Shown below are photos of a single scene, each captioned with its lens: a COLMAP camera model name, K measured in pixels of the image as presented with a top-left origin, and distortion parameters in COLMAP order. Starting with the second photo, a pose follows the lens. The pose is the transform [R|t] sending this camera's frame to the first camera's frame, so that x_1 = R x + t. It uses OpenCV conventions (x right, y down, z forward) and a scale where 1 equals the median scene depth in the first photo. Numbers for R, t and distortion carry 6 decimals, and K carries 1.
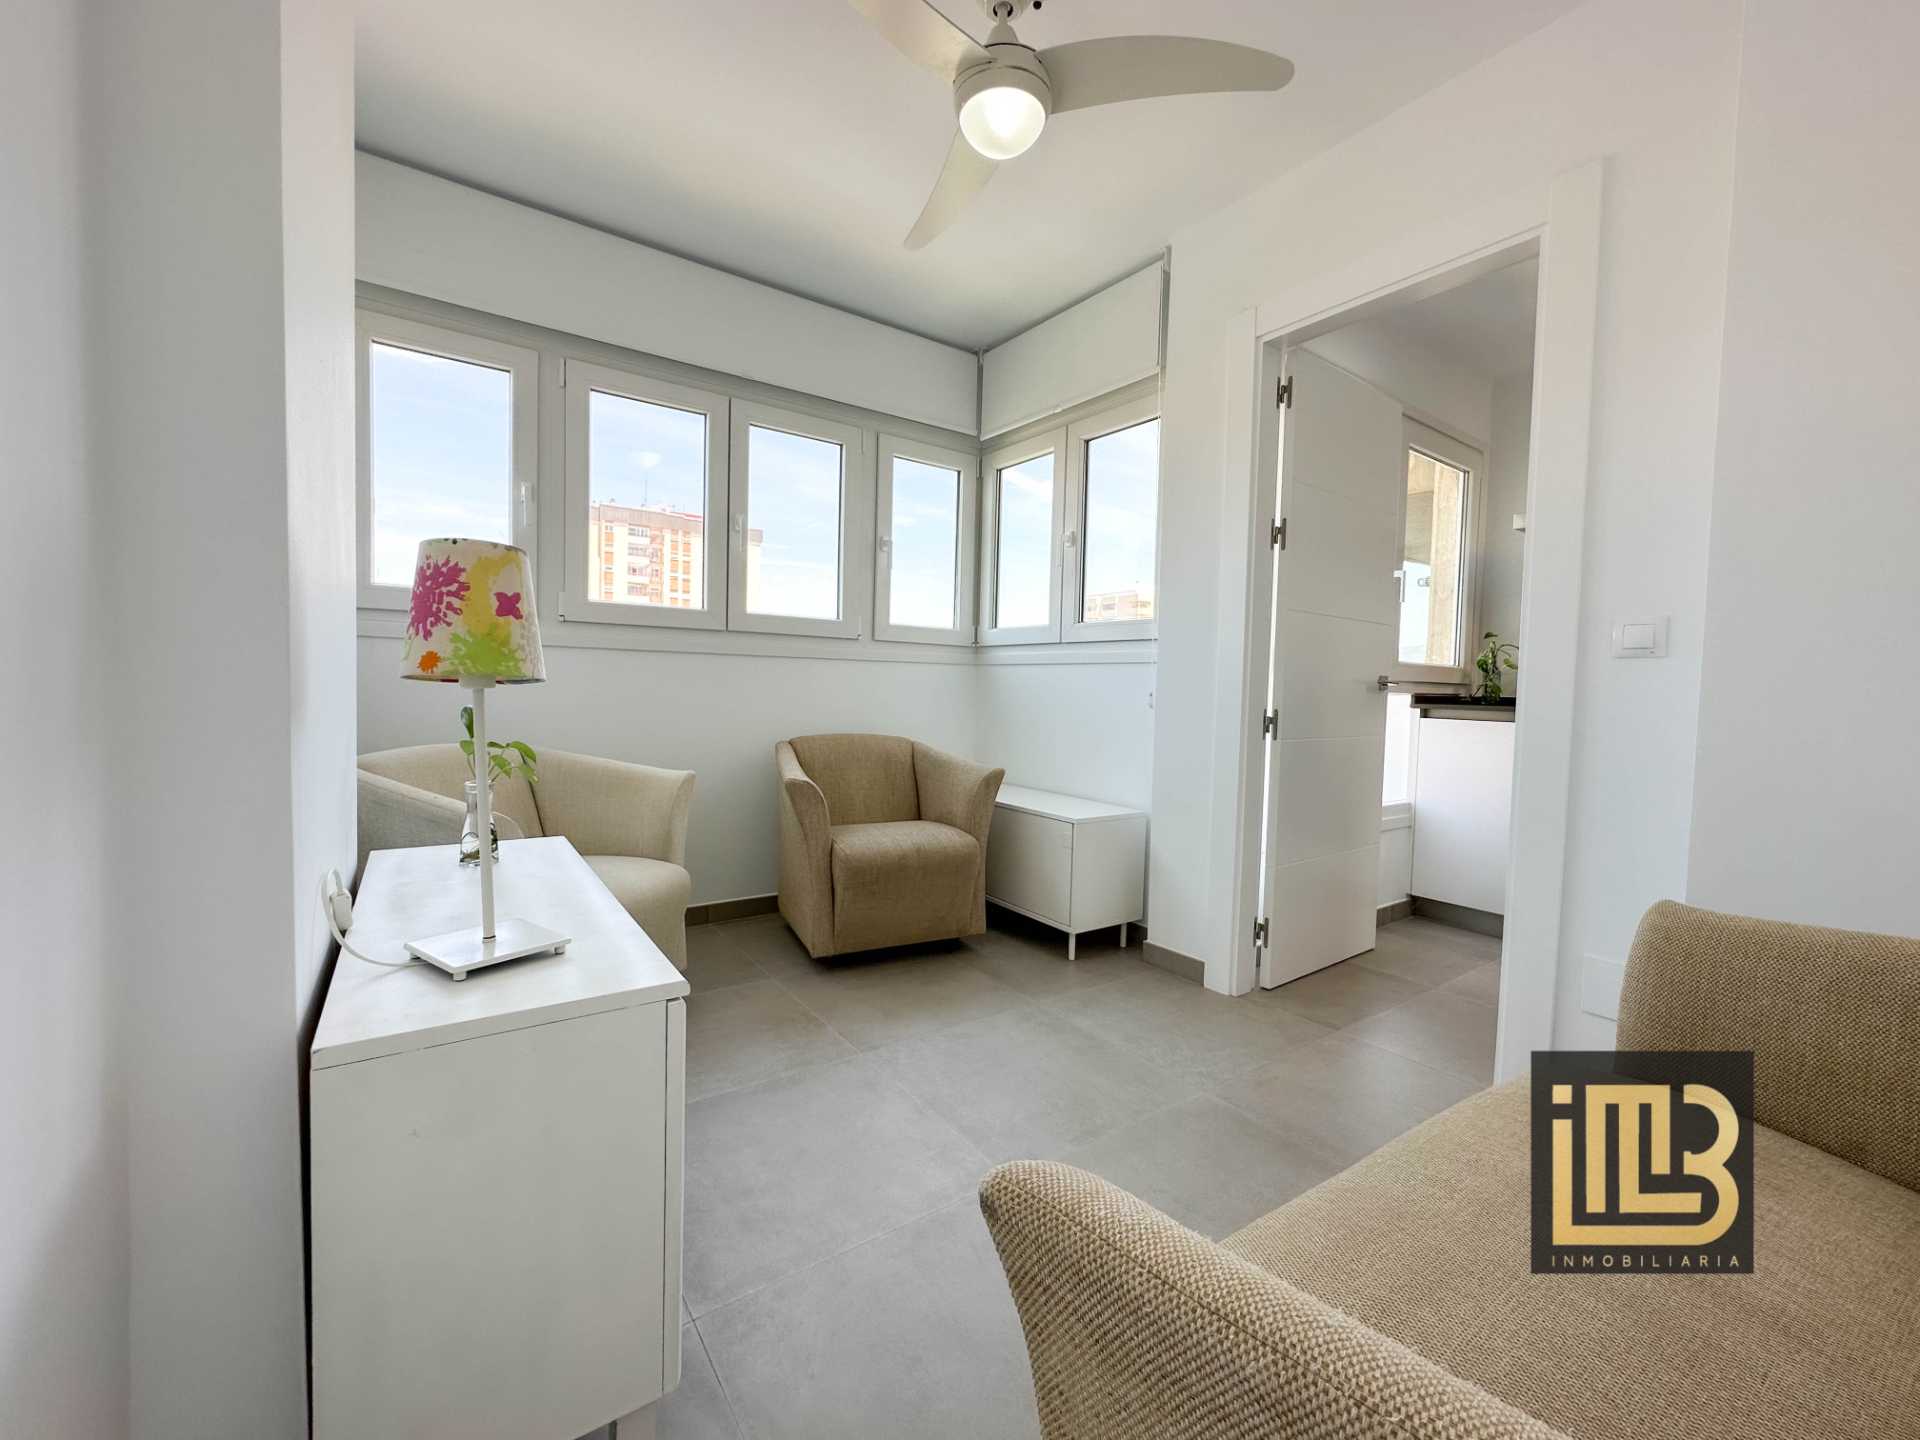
lens RADIAL K [[769.8, 0, 967.1], [0, 769.8, 716.5], [0, 0, 1]] dist [-0.006819, 0.002831]
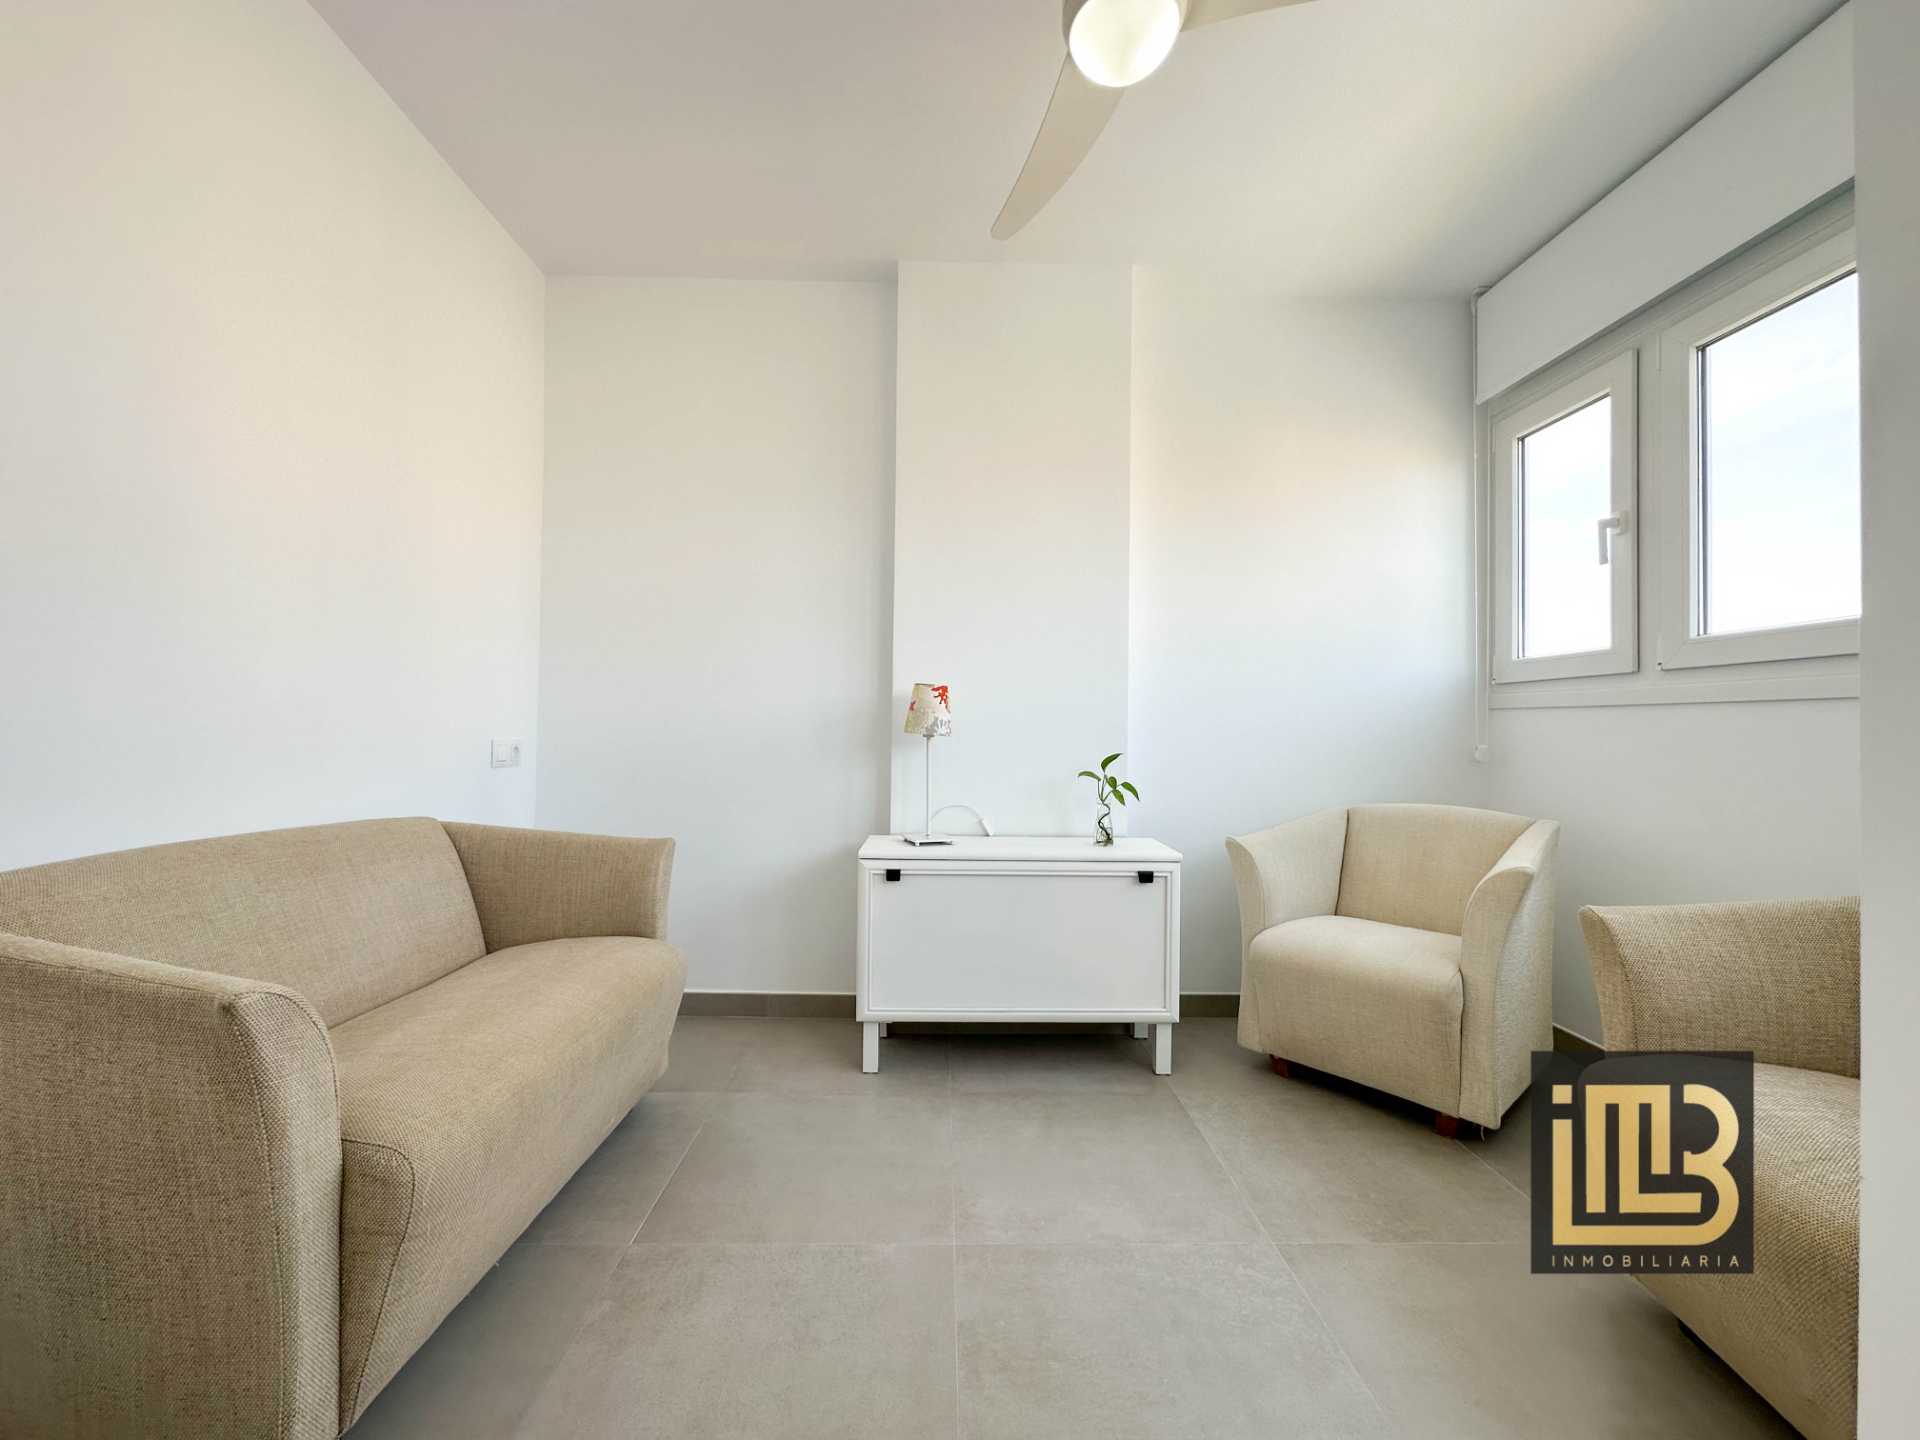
lens RADIAL K [[769.8, 0, 958.0], [0, 769.8, 723.6], [0, 0, 1]] dist [-0.006819, 0.002831]
pose [[-0.558251, -0.043834, -0.828513, 0.455304], [-0.060992, 0.998070, -0.011709, -0.019095], [0.827427, 0.043996, -0.559847, 0.789601]]
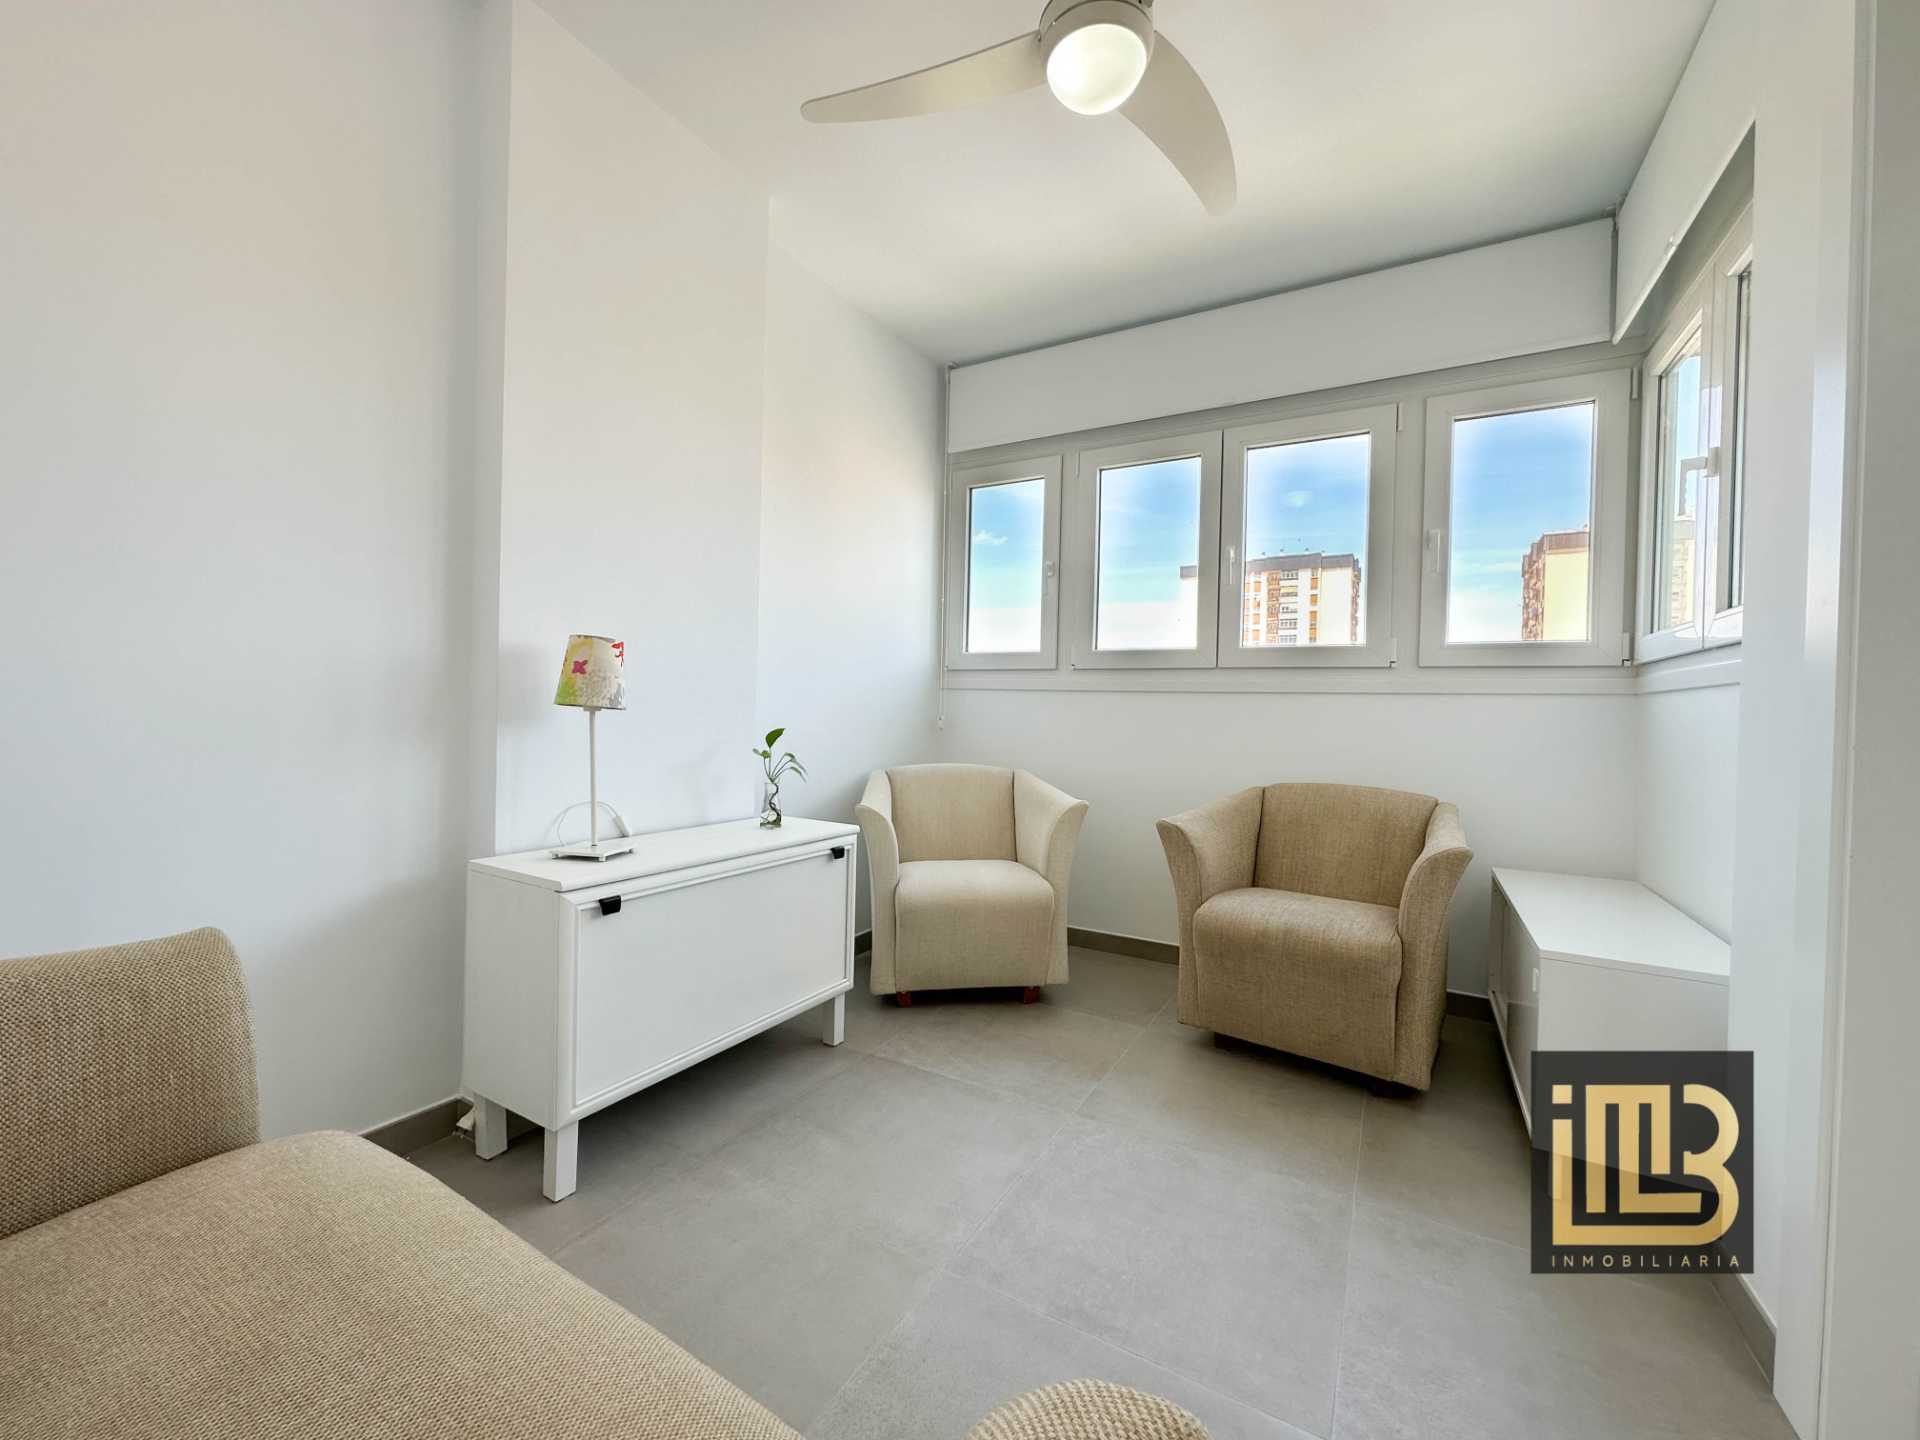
lens RADIAL K [[769.8, 0, 963.7], [0, 769.8, 719.9], [0, 0, 1]] dist [-0.006819, 0.002831]
pose [[0.421039, -0.006581, -0.907019, 0.451794], [-0.048568, 0.998376, -0.029789, -0.001755], [0.905741, 0.056595, 0.420035, 0.321719]]
